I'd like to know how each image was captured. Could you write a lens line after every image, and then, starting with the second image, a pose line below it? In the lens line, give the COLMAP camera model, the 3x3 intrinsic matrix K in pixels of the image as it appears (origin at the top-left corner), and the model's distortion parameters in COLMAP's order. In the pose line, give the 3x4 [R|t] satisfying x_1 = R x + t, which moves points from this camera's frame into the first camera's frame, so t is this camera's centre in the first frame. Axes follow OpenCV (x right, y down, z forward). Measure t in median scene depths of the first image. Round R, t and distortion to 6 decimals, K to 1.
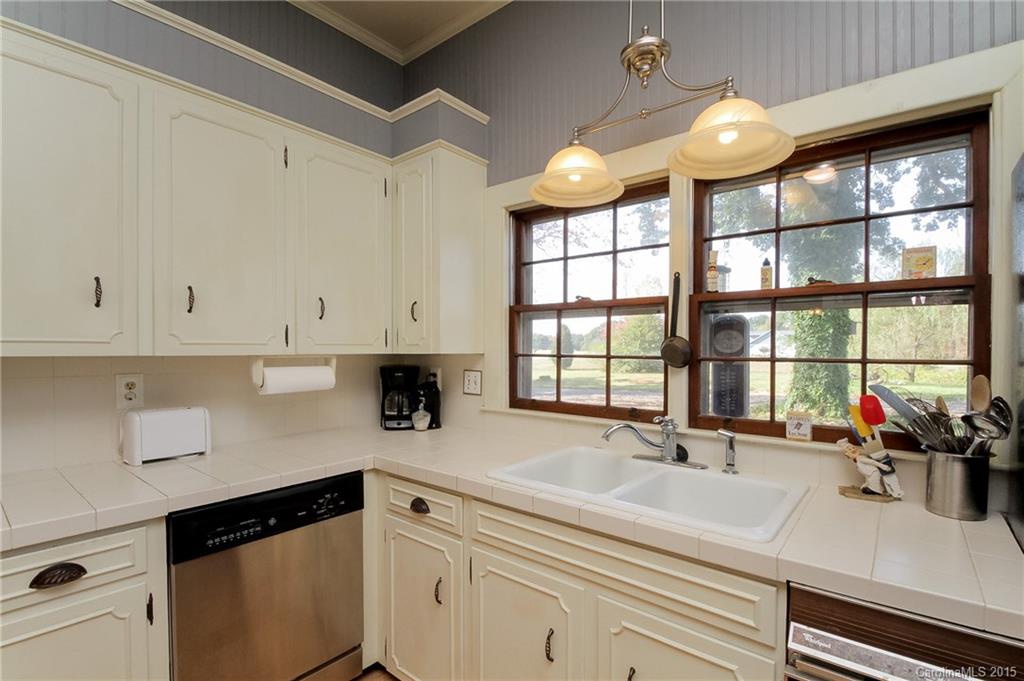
lens RADIAL K [[481.6, 0, 514.5], [0, 481.6, 352.9], [0, 0, 1]] dist [0.003920, -0.004657]
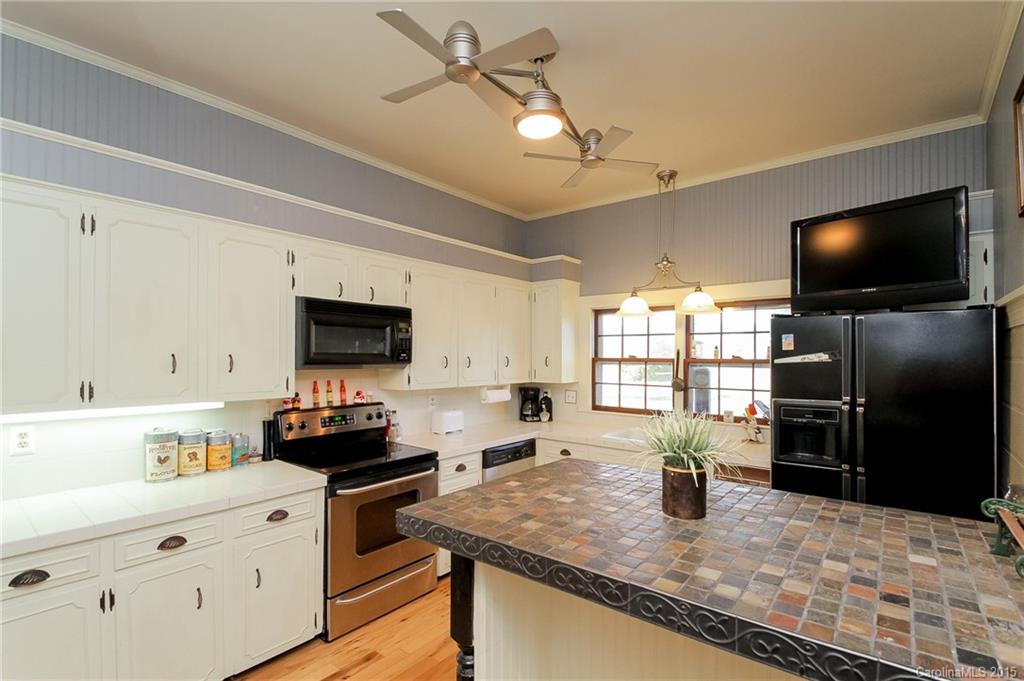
lens RADIAL K [[481.6, 0, 512.5], [0, 481.6, 357.3], [0, 0, 1]] dist [0.003920, -0.004657]
pose [[0.999993, 0.000554, -0.003707, -0.371461], [-0.000584, 0.999967, -0.008090, -0.095974], [0.003703, 0.008092, 0.999960, -1.084672]]
